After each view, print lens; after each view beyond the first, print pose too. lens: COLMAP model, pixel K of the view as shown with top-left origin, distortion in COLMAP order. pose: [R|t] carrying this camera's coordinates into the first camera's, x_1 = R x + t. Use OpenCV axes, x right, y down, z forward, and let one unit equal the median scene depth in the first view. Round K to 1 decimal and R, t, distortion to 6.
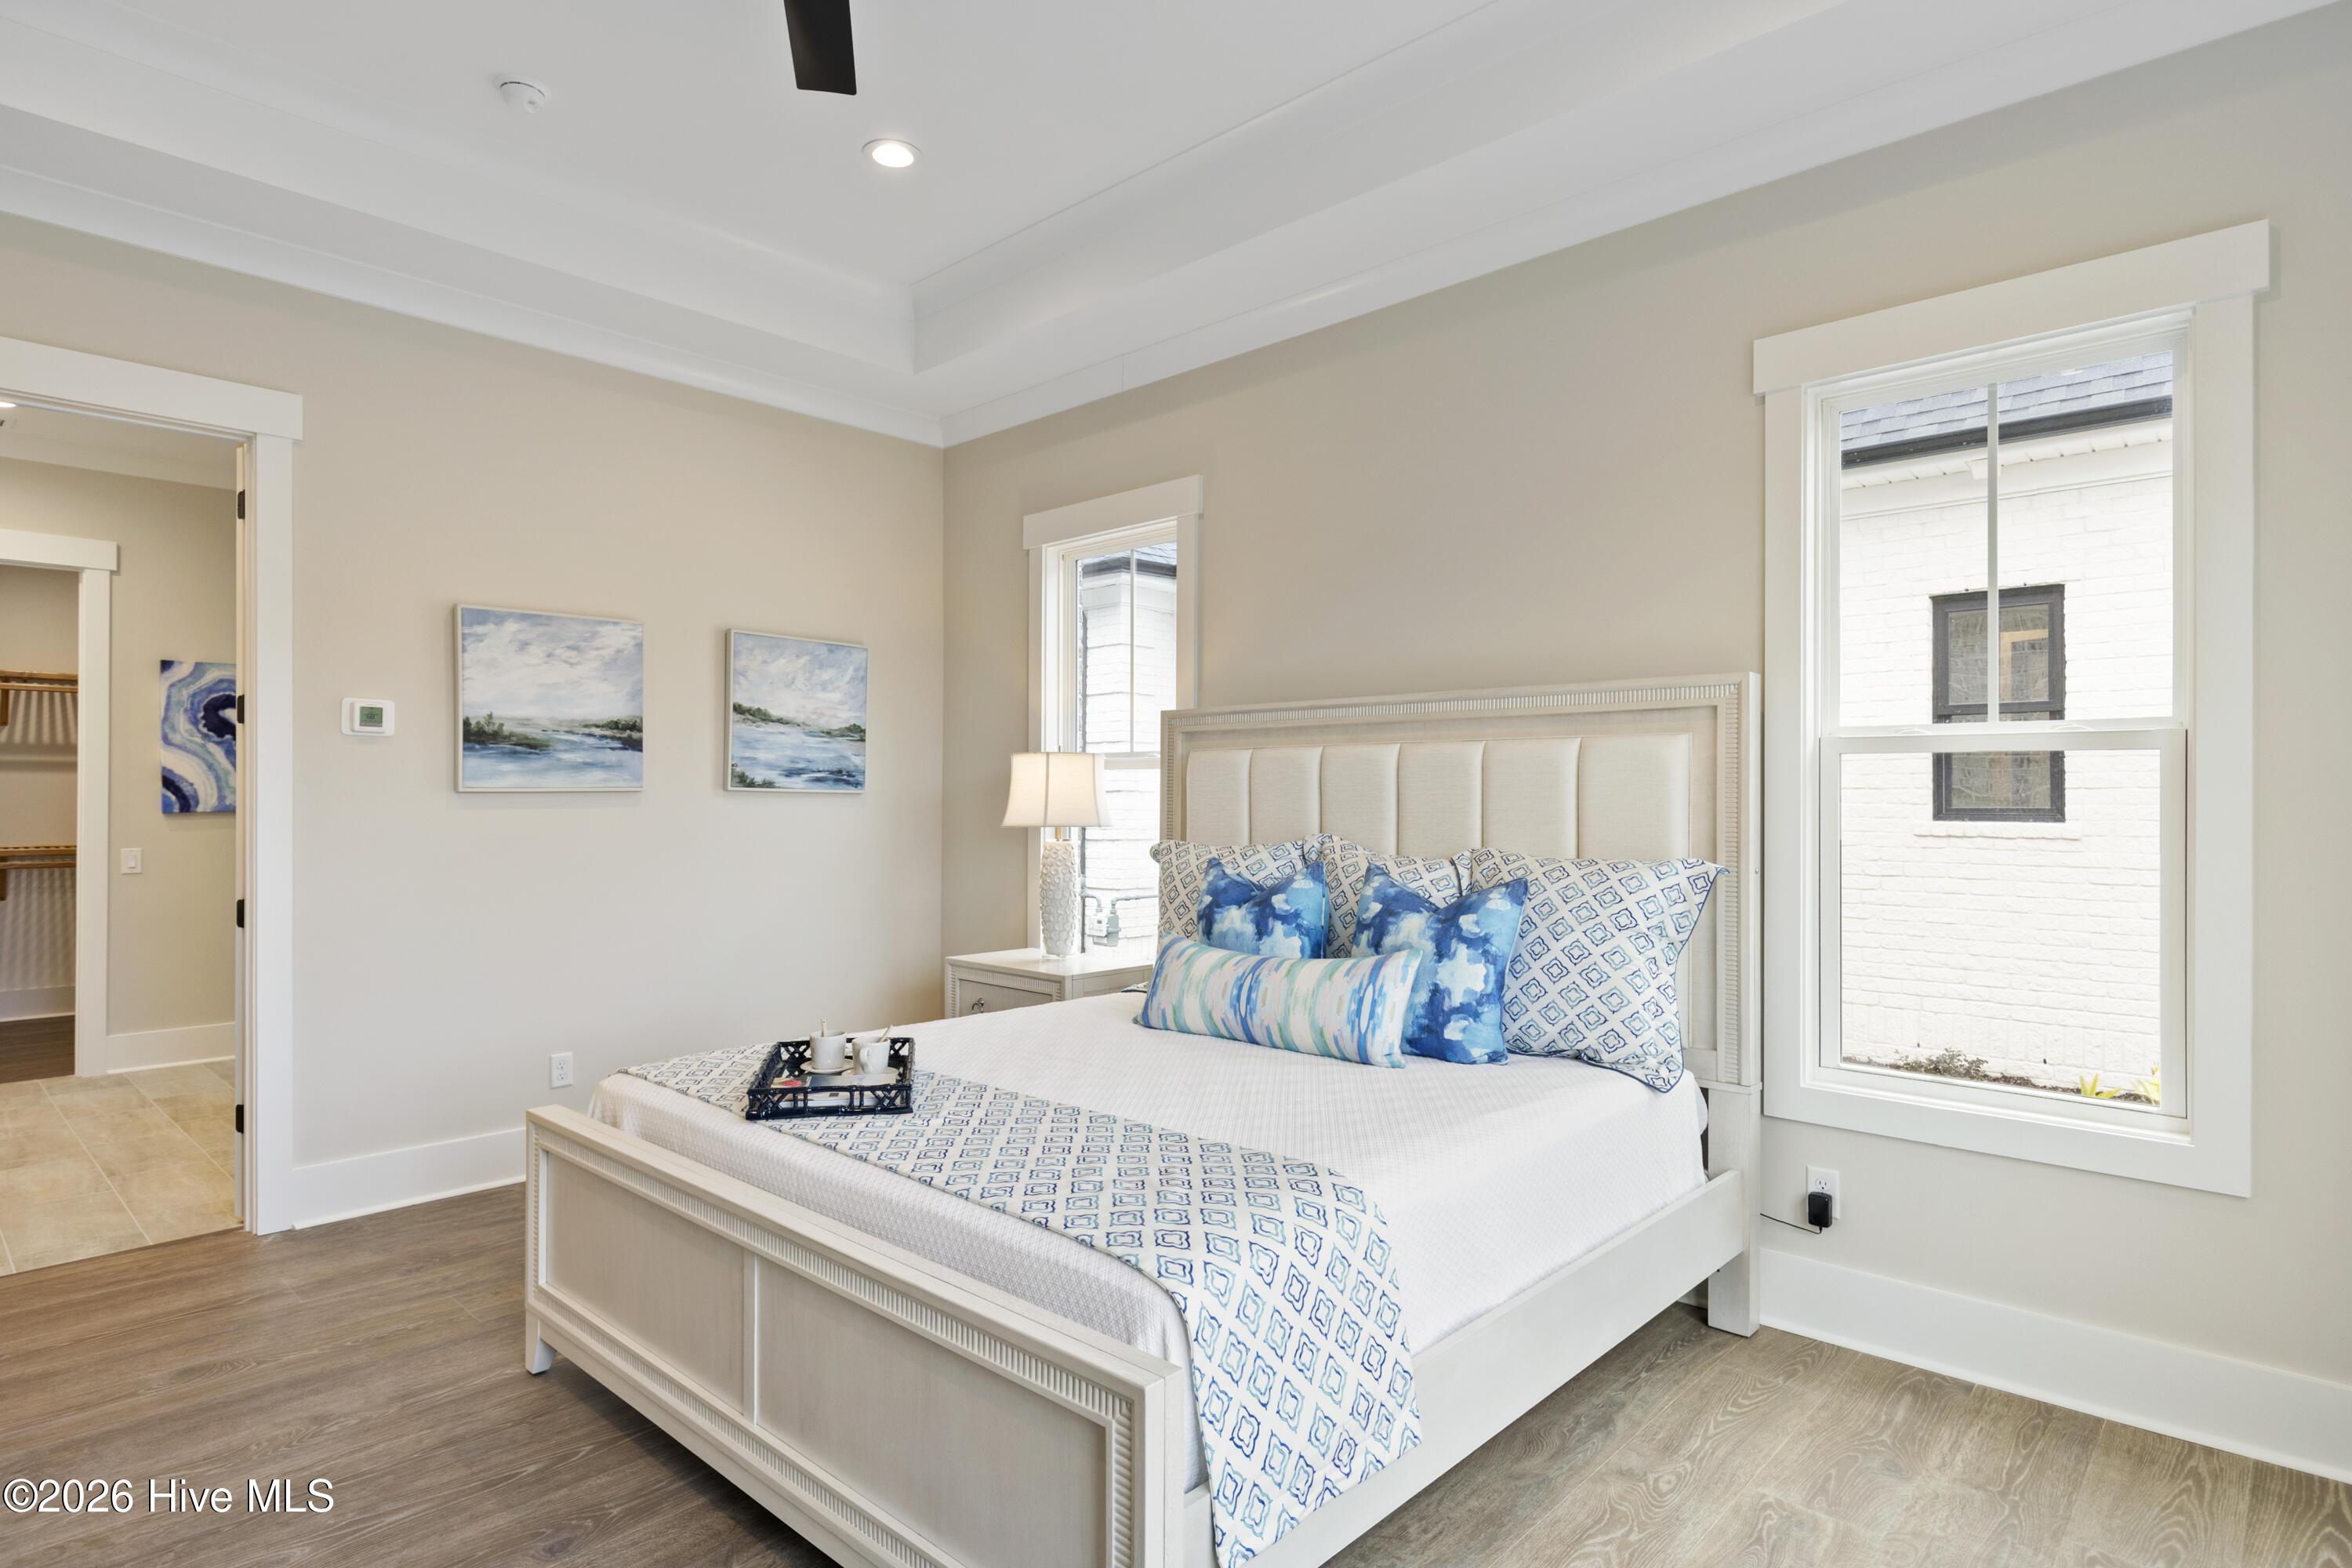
lens RADIAL K [[1234.9, 0, 1183.0], [0, 1234.9, 794.4], [0, 0, 1]] dist [-0.001807, 0.002105]
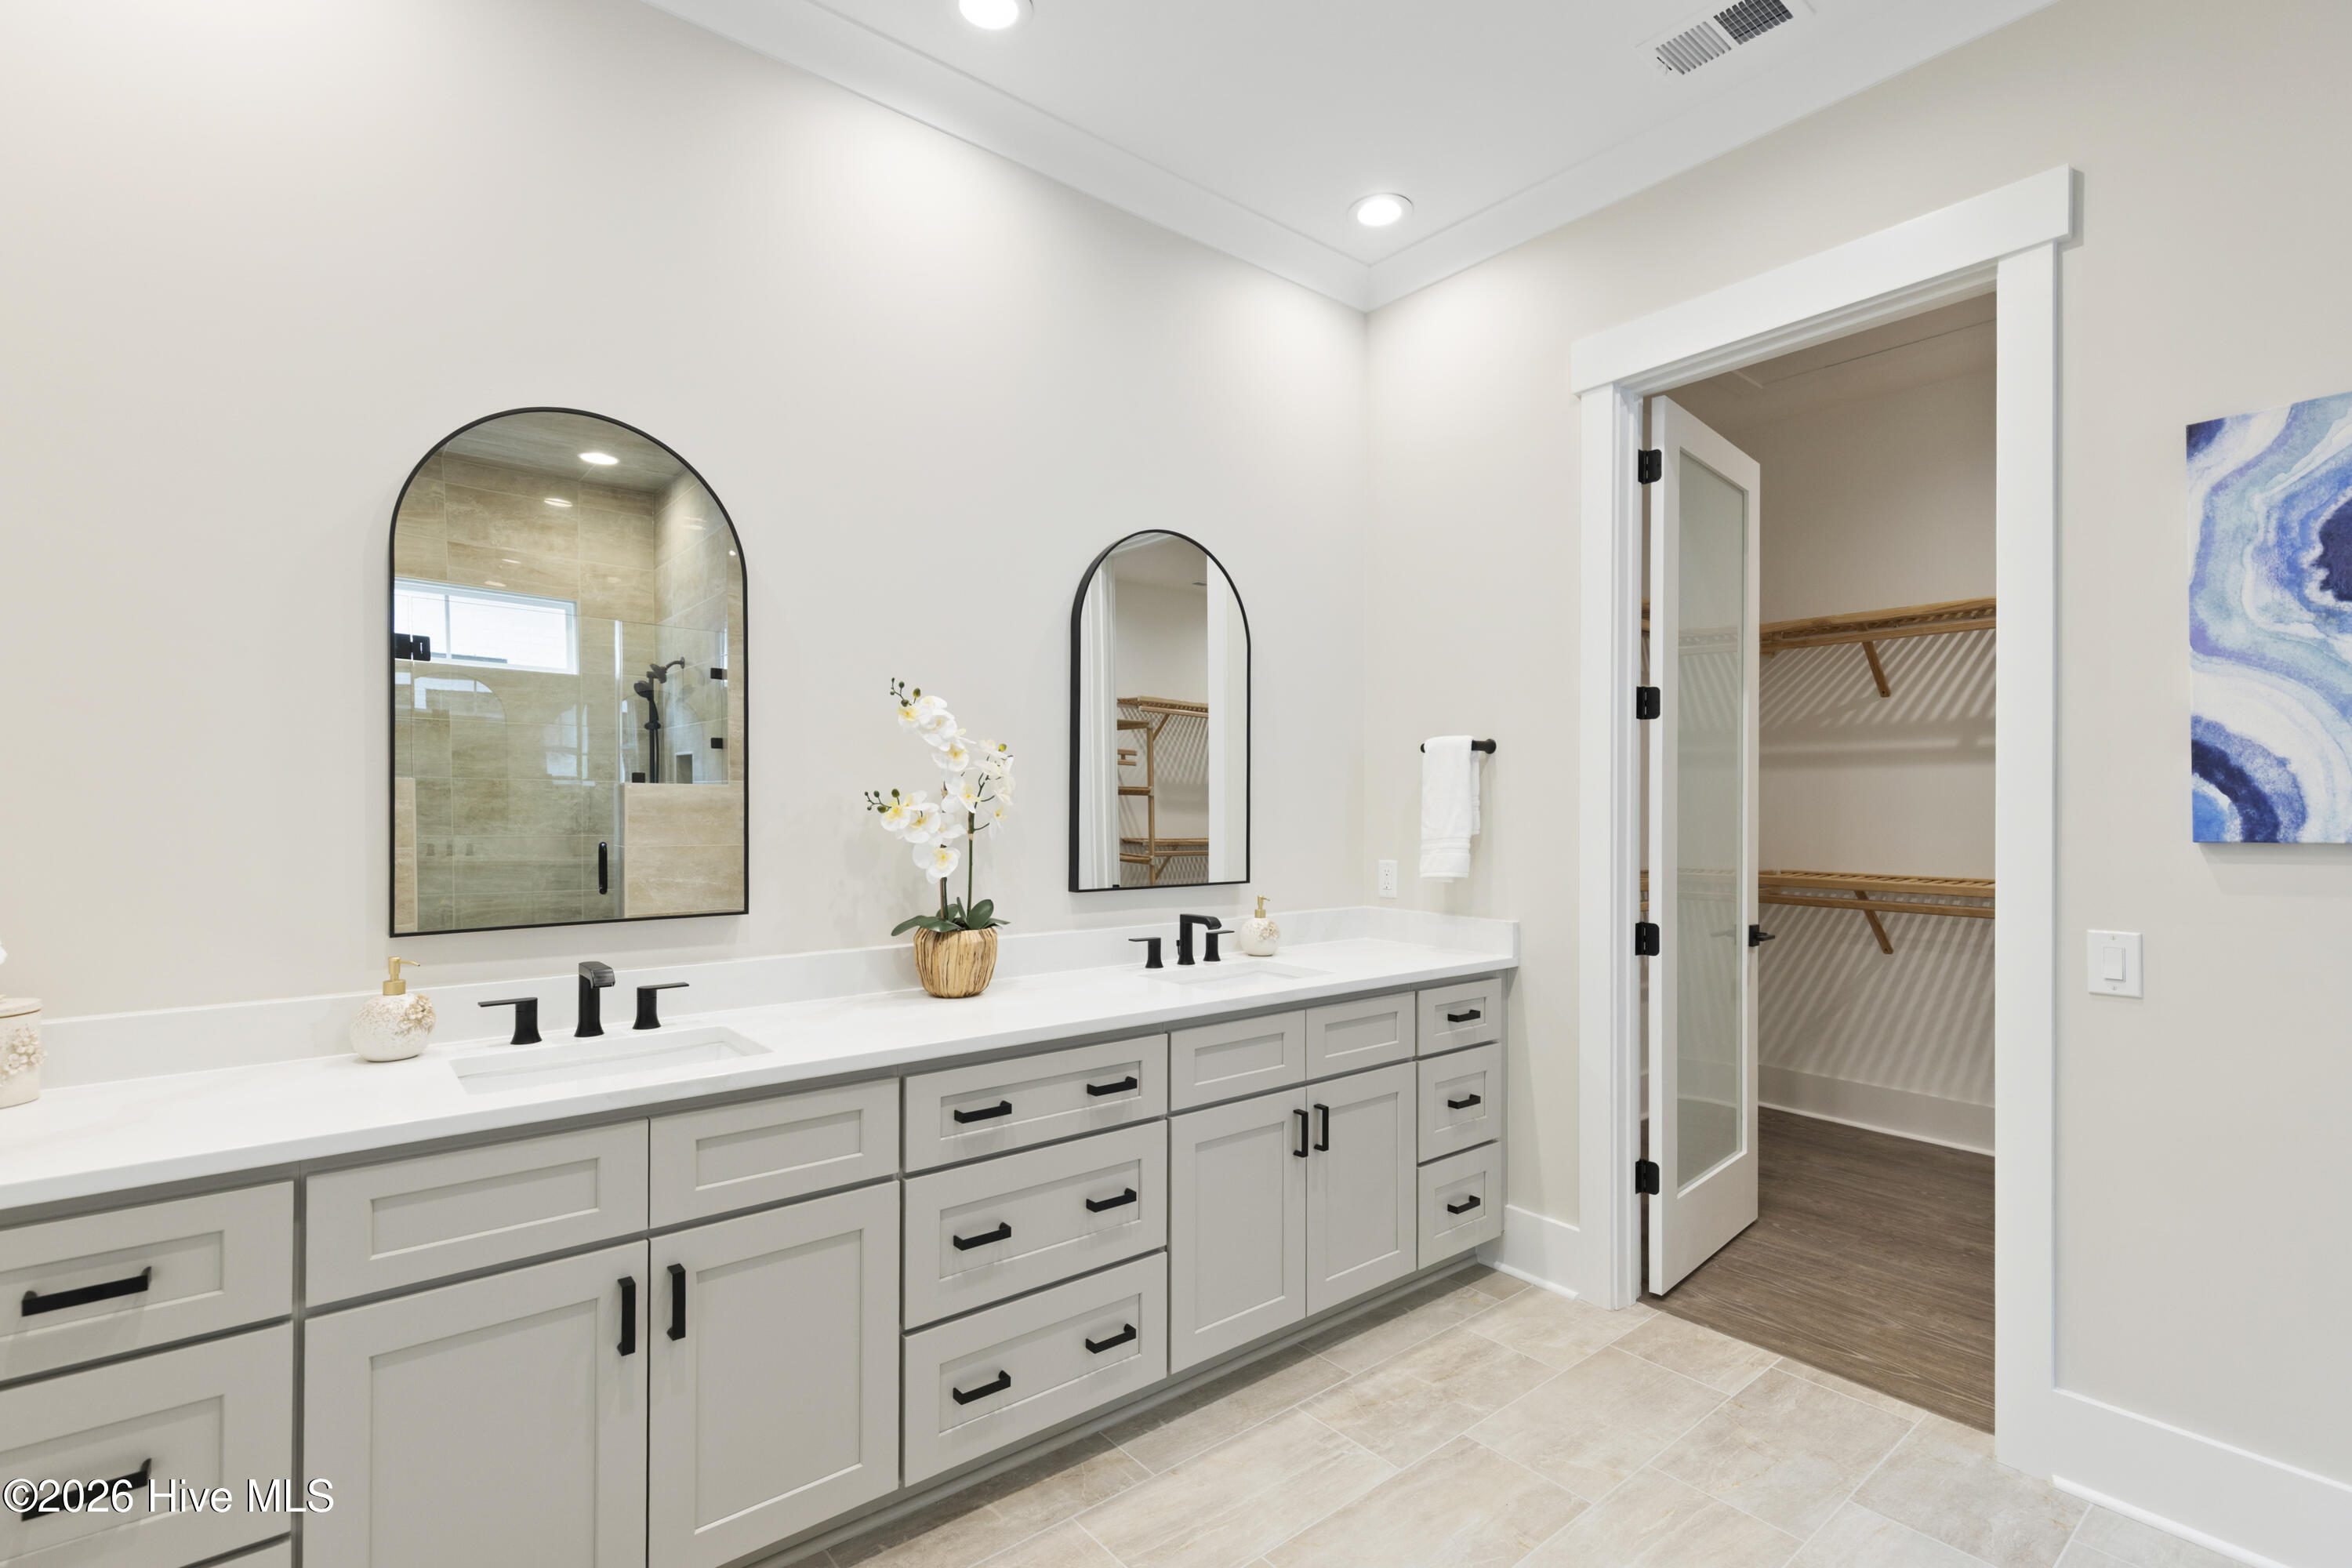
lens RADIAL K [[1071.4, 0, 1141.2], [0, 1071.4, 800.9], [0, 0, 1]] dist [0.007400, -0.001239]
pose [[-0.150305, -0.003644, -0.988633, -0.560443], [0.001173, 0.999992, -0.003865, 0.004150], [0.988639, -0.001740, -0.150300, 0.893638]]
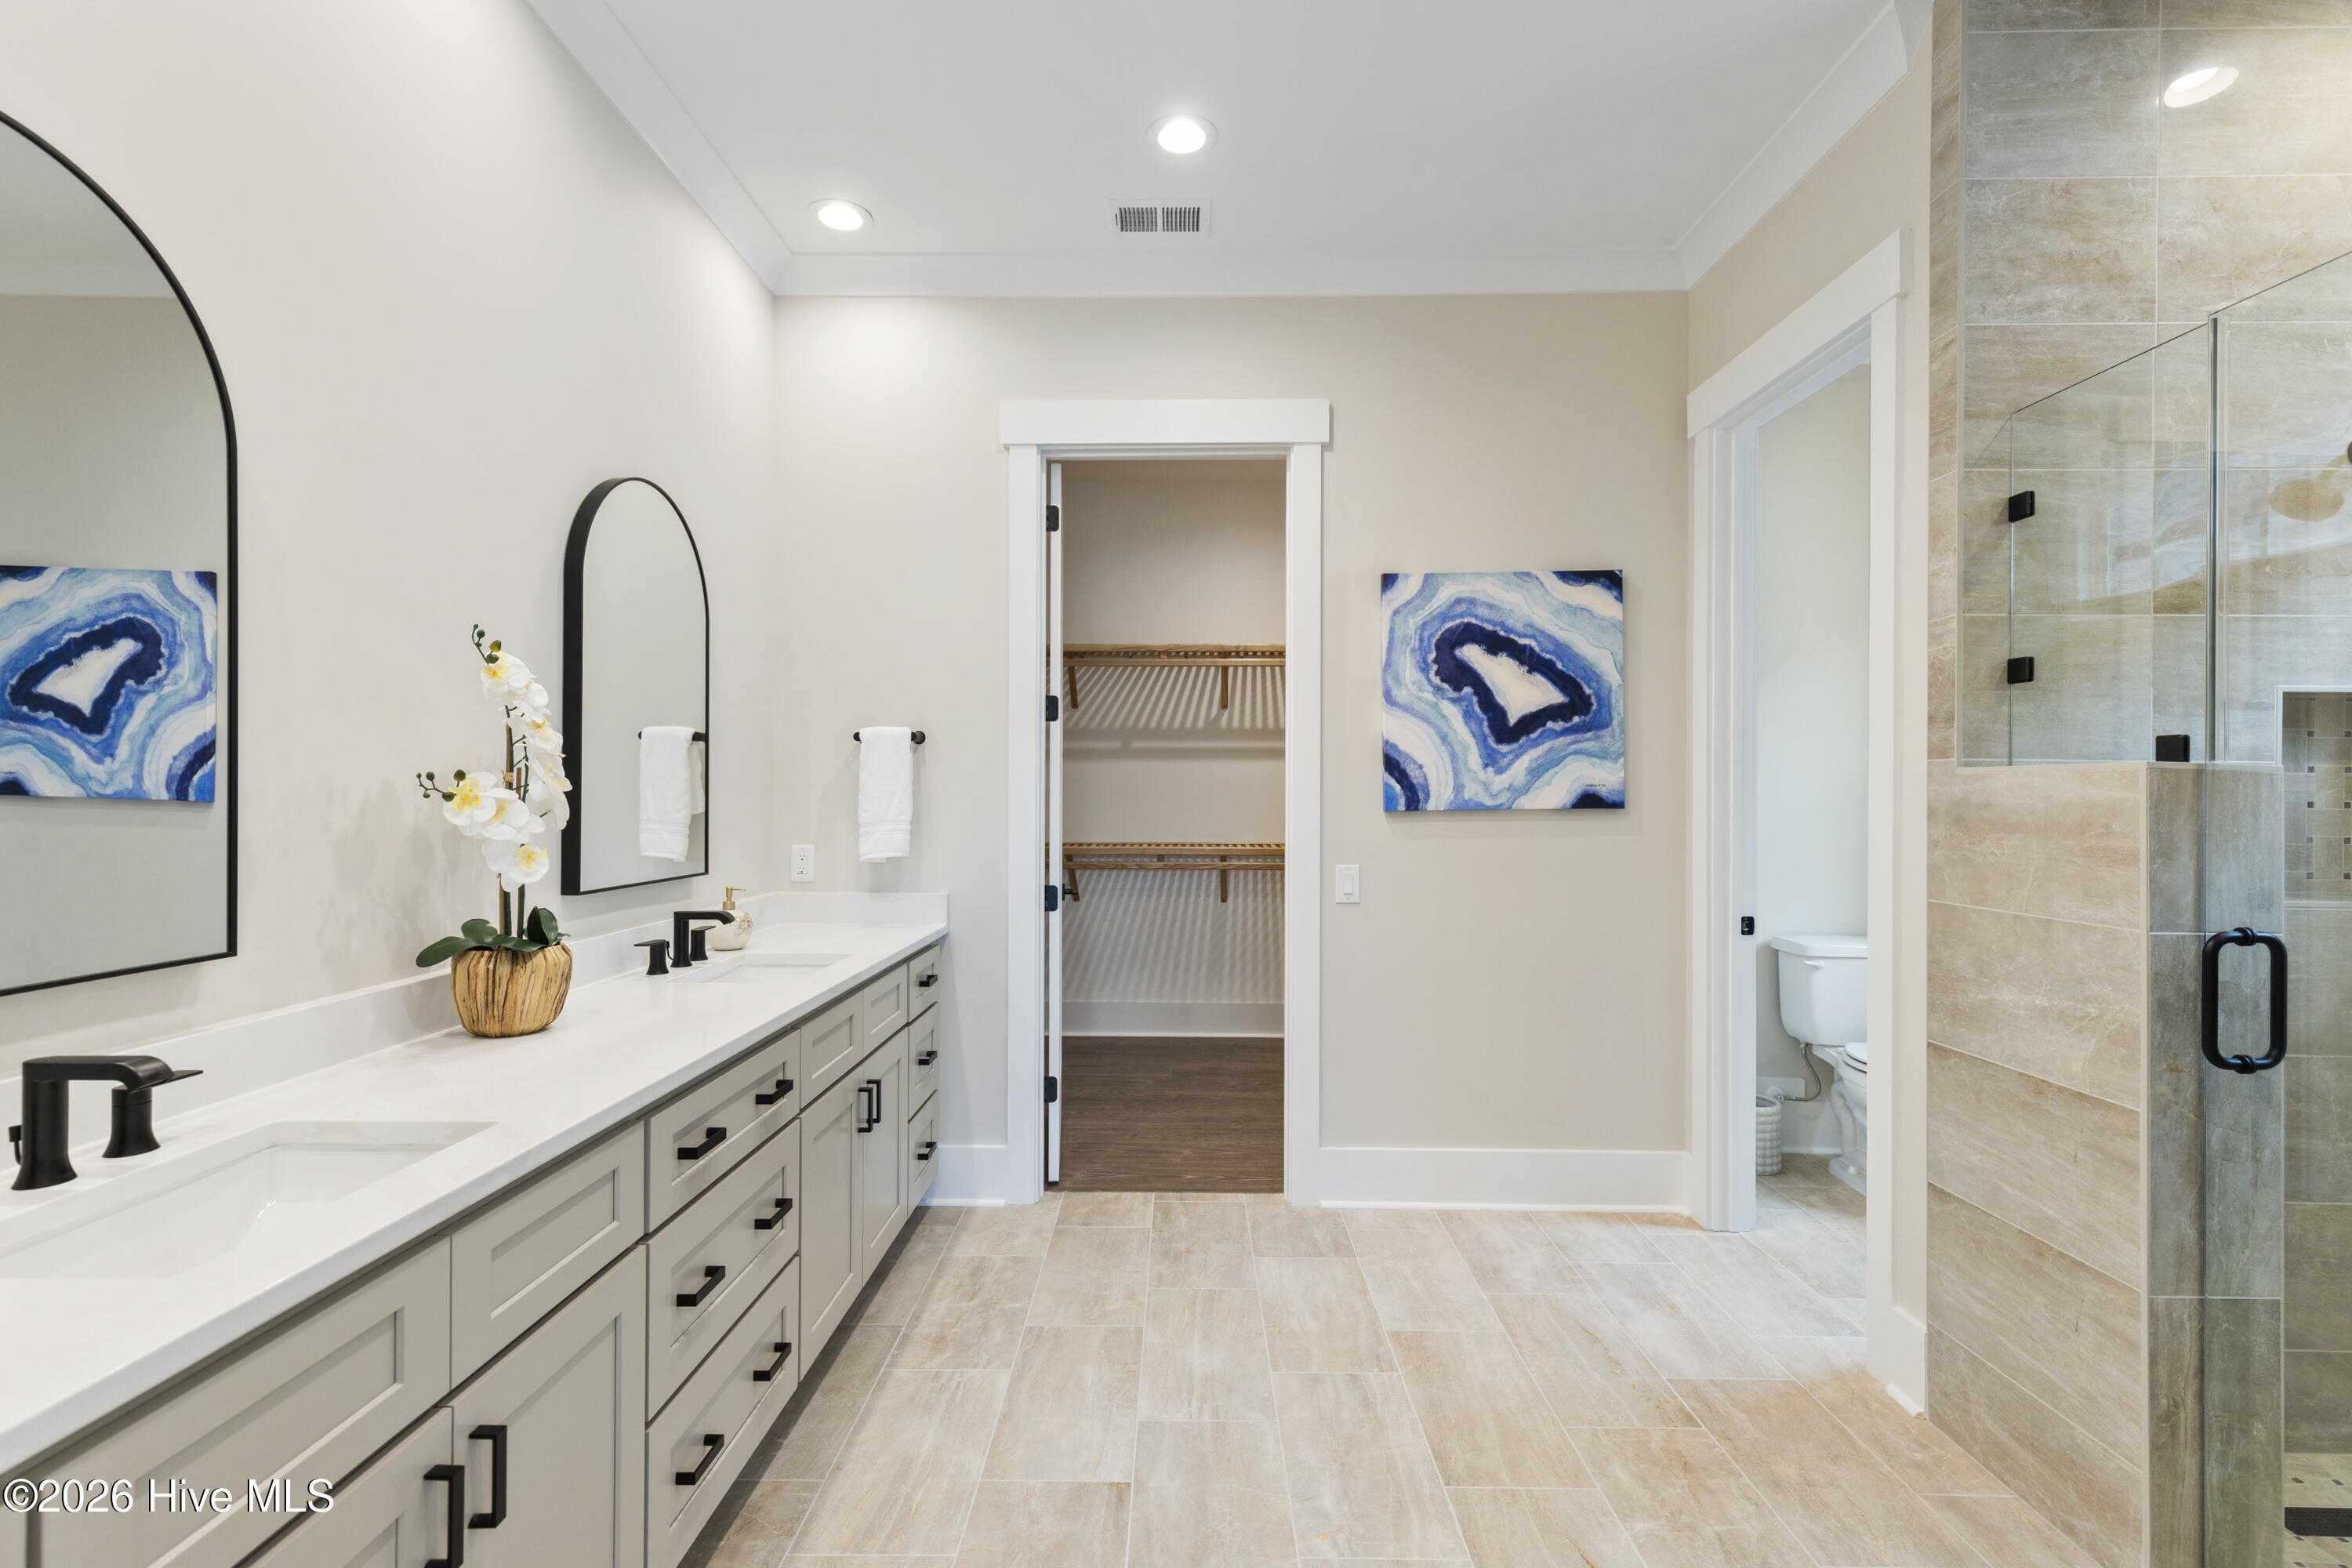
lens RADIAL K [[1071.4, 0, 1163.4], [0, 1071.4, 788.1], [0, 0, 1]] dist [0.007400, -0.001239]
pose [[0.664330, -0.001387, -0.747438, -0.586645], [0.001329, 0.999999, -0.000674, 0.003538], [0.747439, -0.000546, 0.664331, 0.655964]]
